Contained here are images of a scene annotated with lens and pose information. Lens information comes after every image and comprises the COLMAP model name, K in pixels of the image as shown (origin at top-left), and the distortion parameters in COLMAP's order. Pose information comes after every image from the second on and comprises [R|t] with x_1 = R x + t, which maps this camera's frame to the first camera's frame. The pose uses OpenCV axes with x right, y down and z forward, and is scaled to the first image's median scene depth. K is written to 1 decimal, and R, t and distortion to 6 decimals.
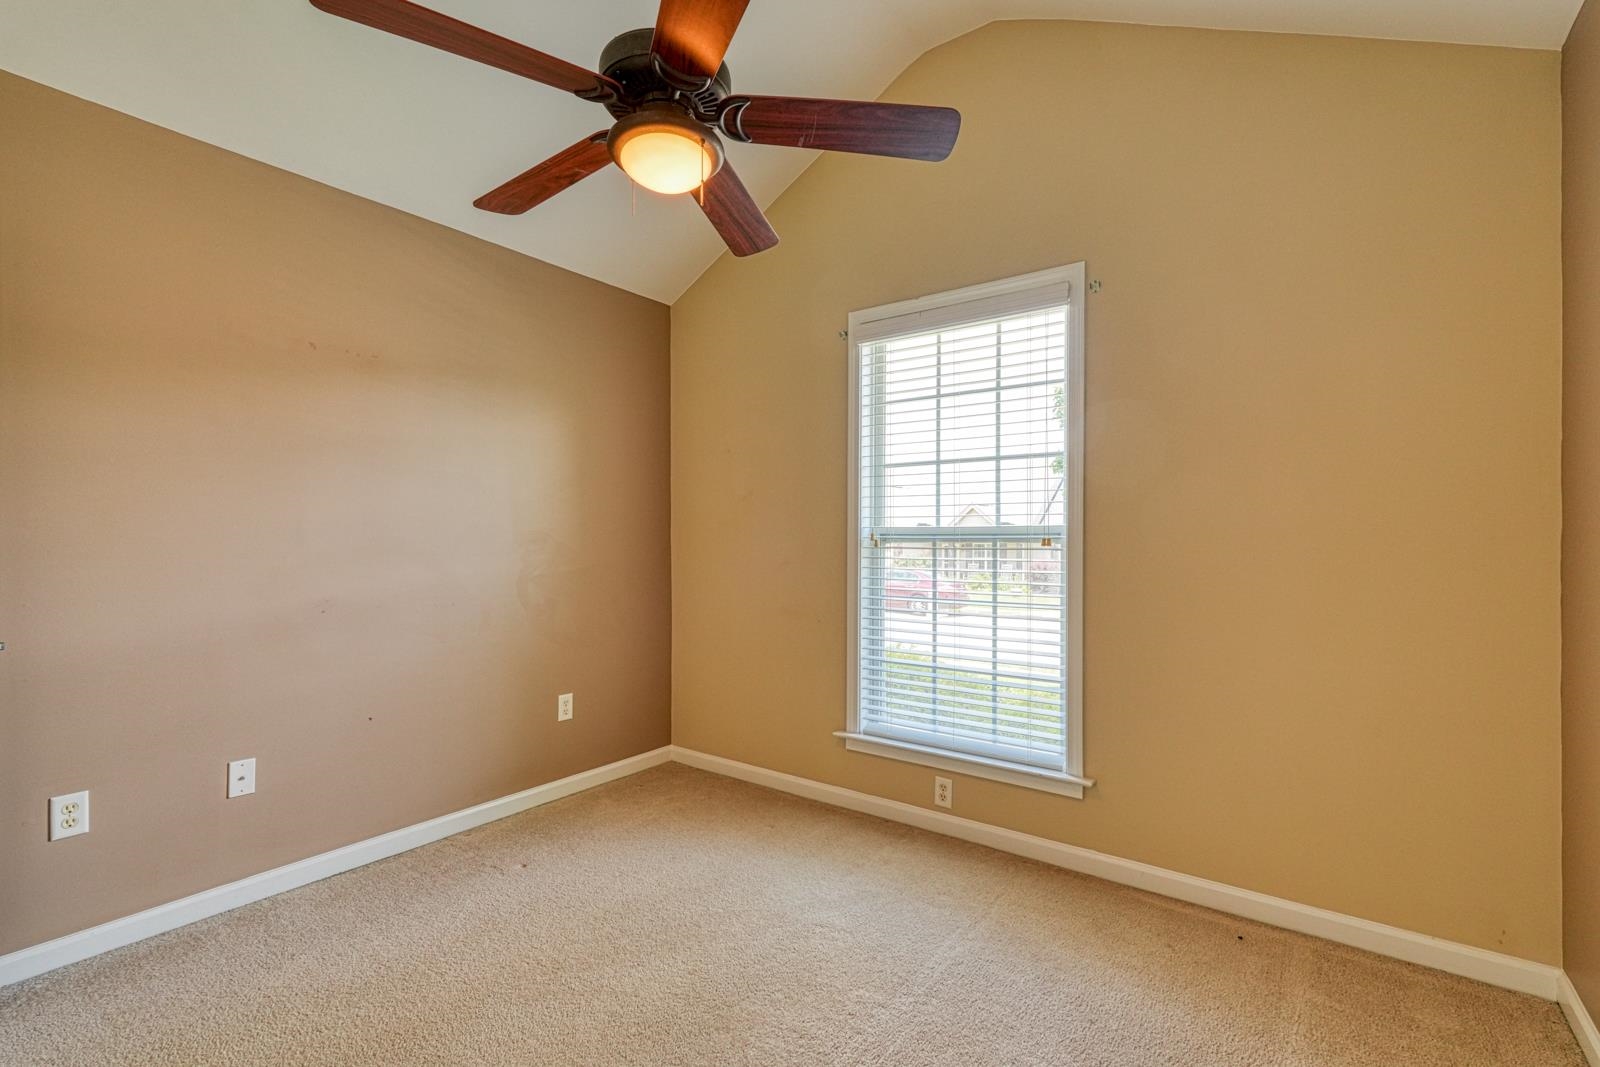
lens RADIAL K [[701.4, 0, 792.3], [0, 701.4, 540.9], [0, 0, 1]] dist [-0.000258, 0.001384]
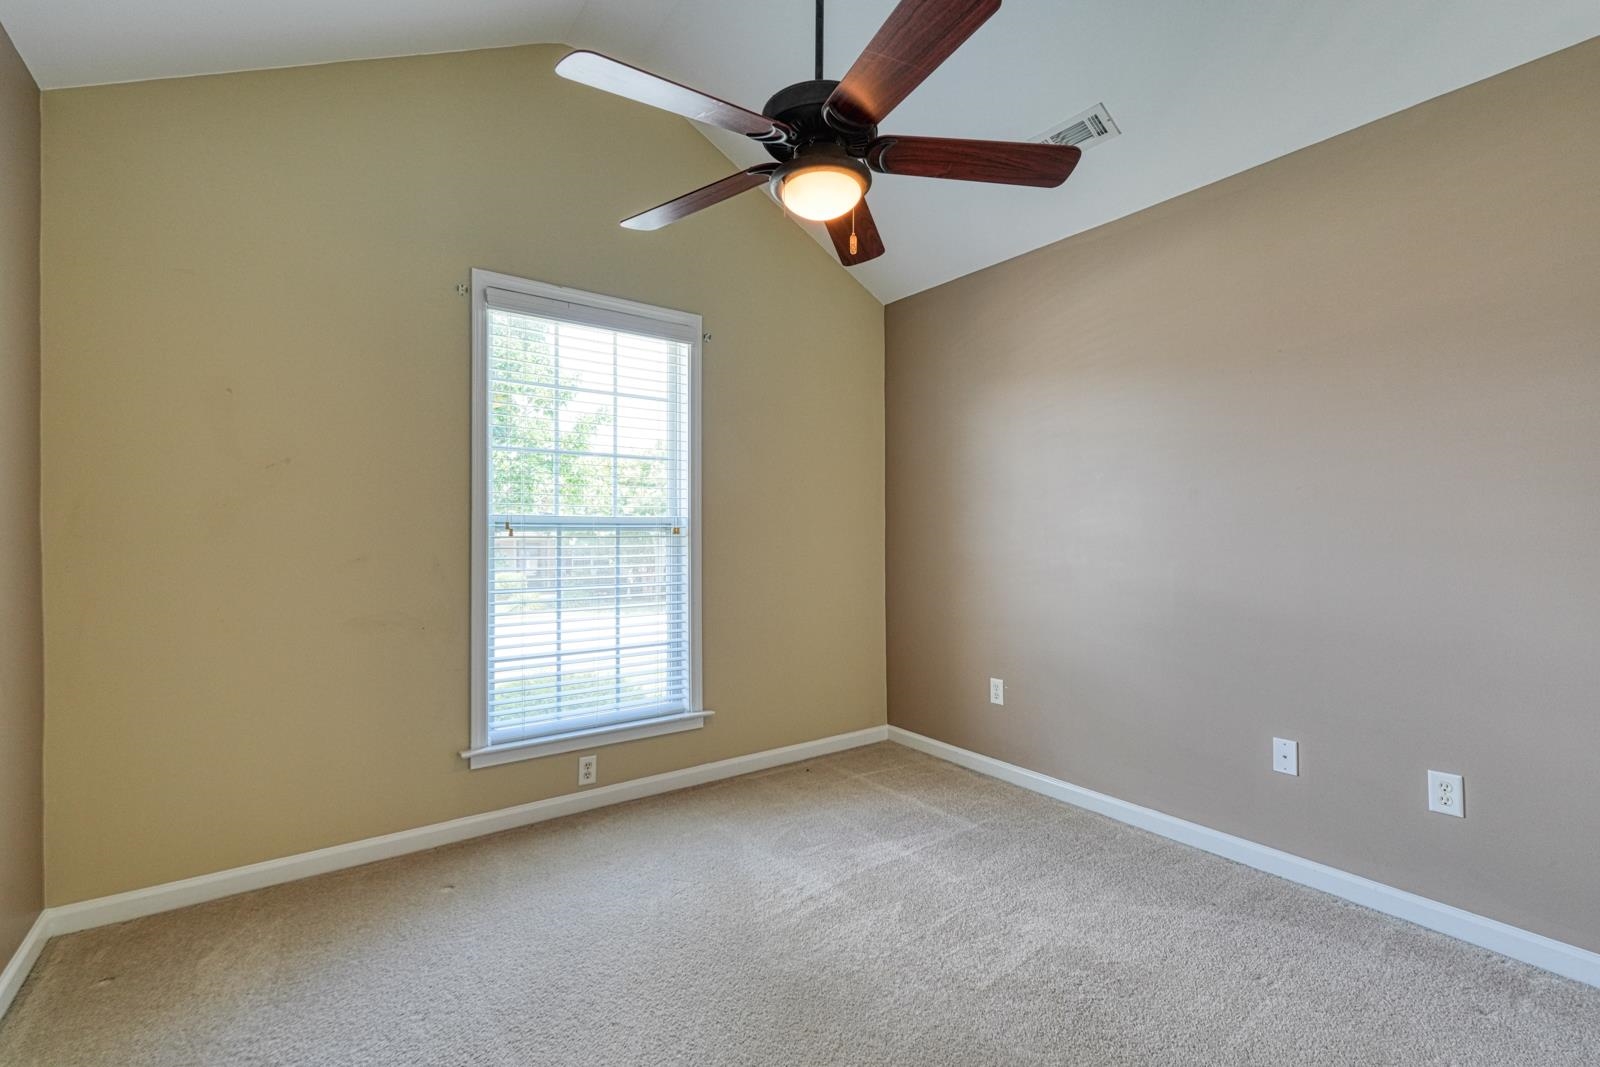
lens RADIAL K [[701.4, 0, 790.5], [0, 701.4, 530.9], [0, 0, 1]] dist [-0.000258, 0.001384]
pose [[0.297530, 0.000222, 0.954713, -0.713740], [0.000033, 1.000000, -0.000243, 0.002505], [-0.954713, 0.000104, 0.297530, 0.413386]]
